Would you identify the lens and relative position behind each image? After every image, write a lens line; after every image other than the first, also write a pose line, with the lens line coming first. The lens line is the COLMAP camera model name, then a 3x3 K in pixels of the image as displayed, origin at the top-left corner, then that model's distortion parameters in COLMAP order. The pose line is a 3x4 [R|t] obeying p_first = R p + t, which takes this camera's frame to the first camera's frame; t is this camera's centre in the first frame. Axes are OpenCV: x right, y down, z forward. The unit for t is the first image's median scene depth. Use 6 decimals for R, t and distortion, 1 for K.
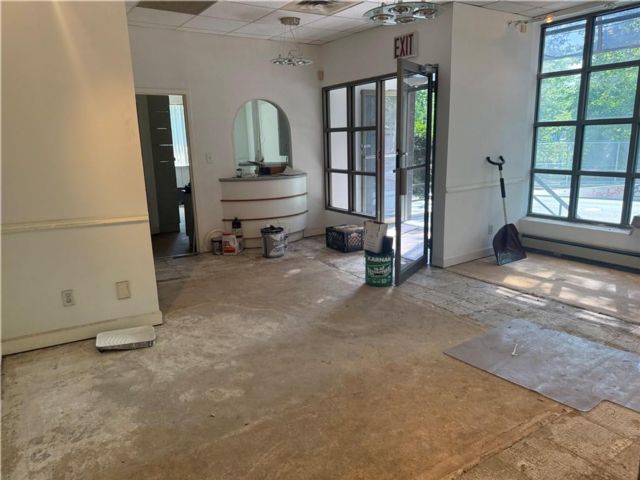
lens RADIAL K [[451.4, 0, 321.1], [0, 451.4, 239.9], [0, 0, 1]] dist [0.050886, -0.059684]
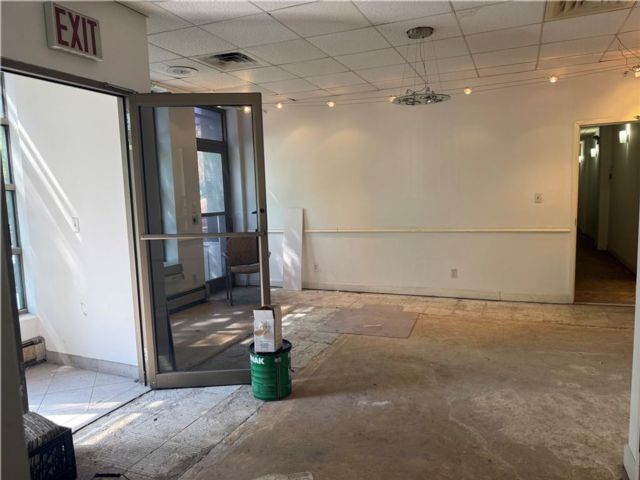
lens RADIAL K [[451.4, 0, 322.4], [0, 451.4, 240.8], [0, 0, 1]] dist [0.050886, -0.059684]
pose [[-0.558722, -0.051563, 0.827750, -0.629527], [0.218900, 0.953504, 0.207152, -0.335011], [-0.799945, 0.296935, -0.521457, 1.590347]]
